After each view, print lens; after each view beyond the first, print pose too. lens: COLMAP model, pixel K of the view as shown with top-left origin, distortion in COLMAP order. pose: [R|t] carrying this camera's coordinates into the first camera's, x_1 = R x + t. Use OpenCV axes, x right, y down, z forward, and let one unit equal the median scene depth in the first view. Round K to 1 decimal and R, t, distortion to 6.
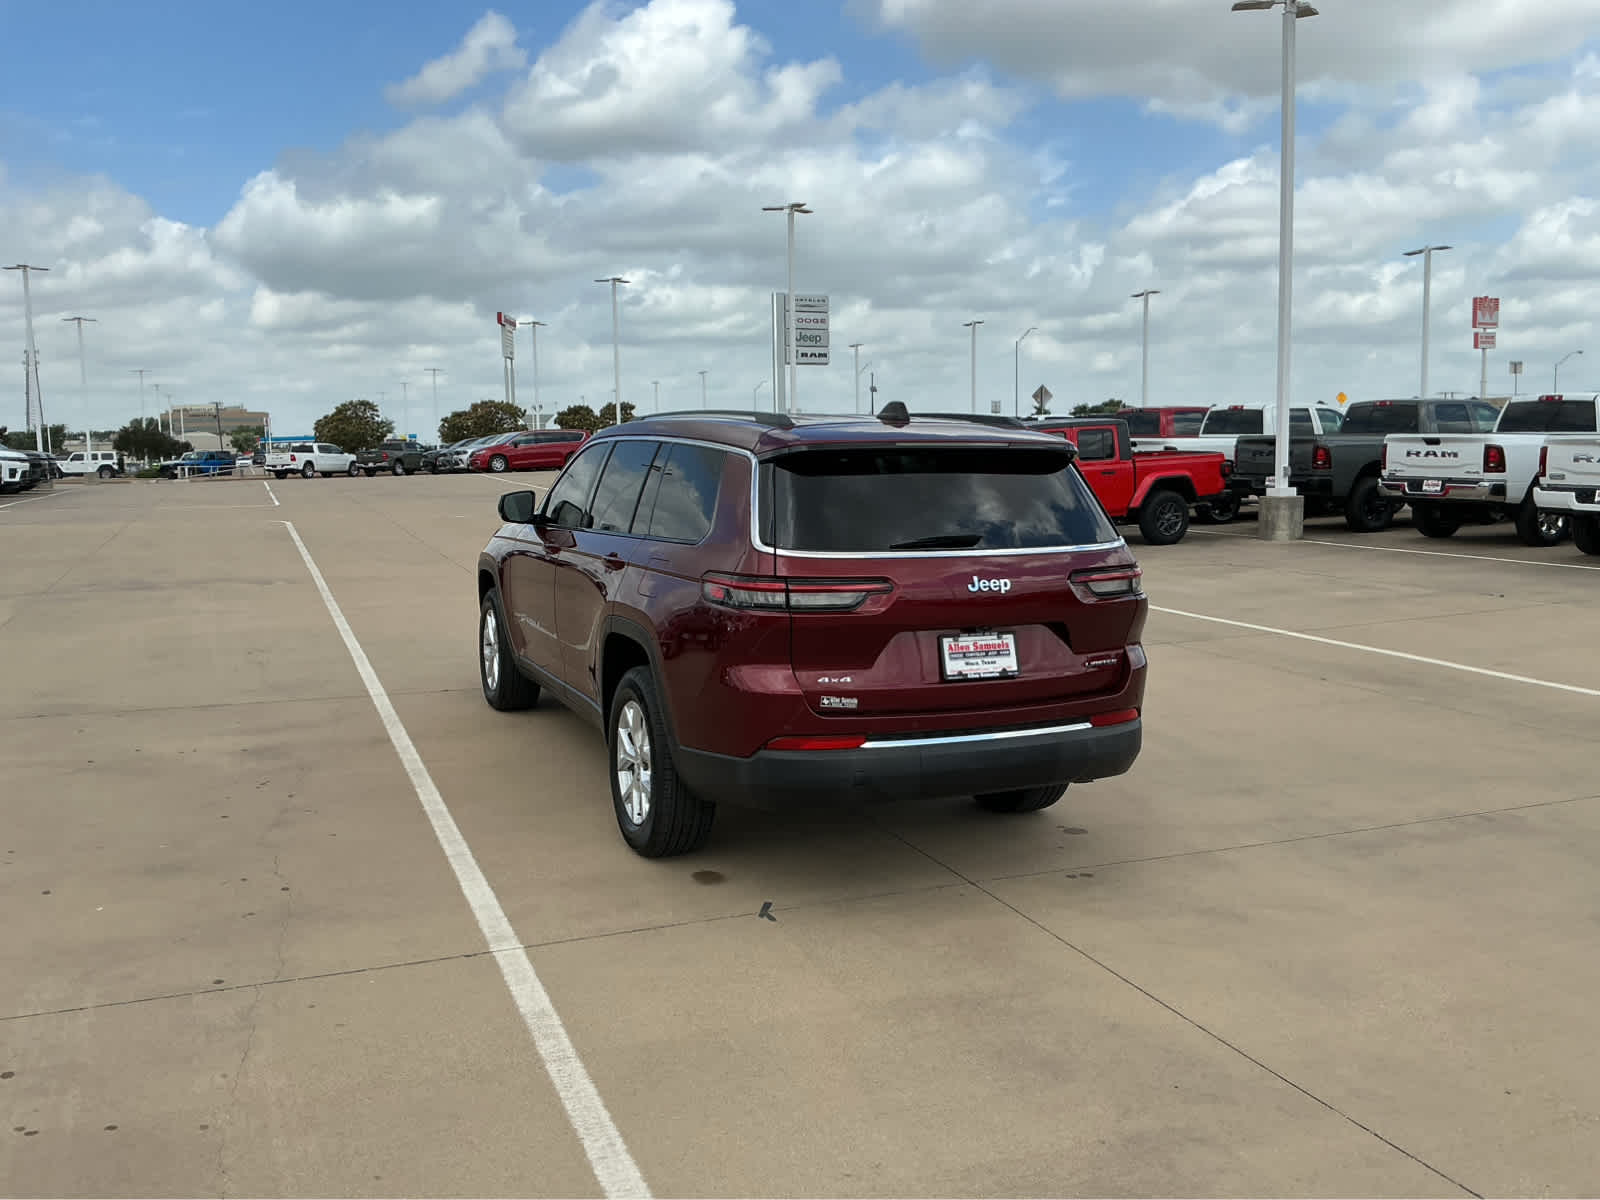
lens RADIAL K [[1308.1, 0, 800.0], [0, 1308.1, 600.0], [0, 0, 1]] dist [0.137812, -0.278896]
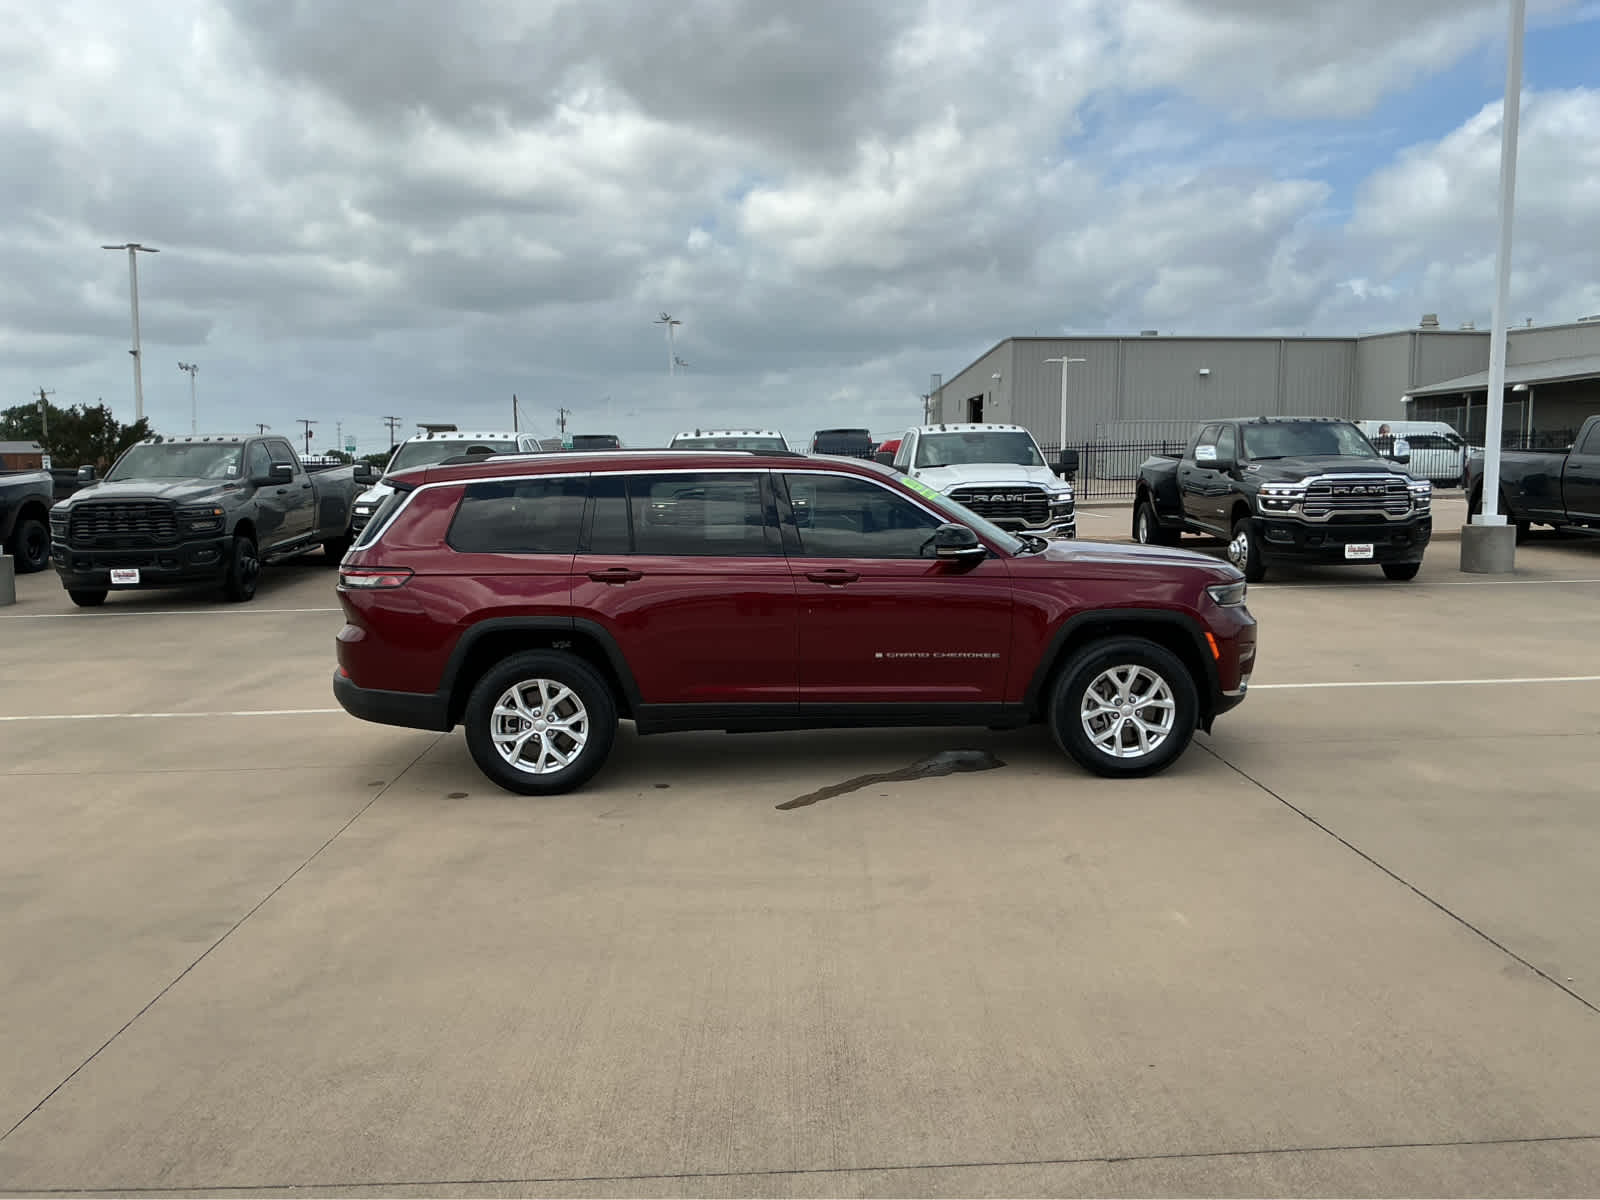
lens RADIAL K [[1308.1, 0, 800.0], [0, 1308.1, 600.0], [0, 0, 1]] dist [0.137812, -0.278896]
pose [[-0.341059, 0.108686, -0.933738, 1.435020], [-0.097883, 0.983788, 0.150265, -0.255424], [0.934932, 0.142647, -0.324891, 1.965284]]
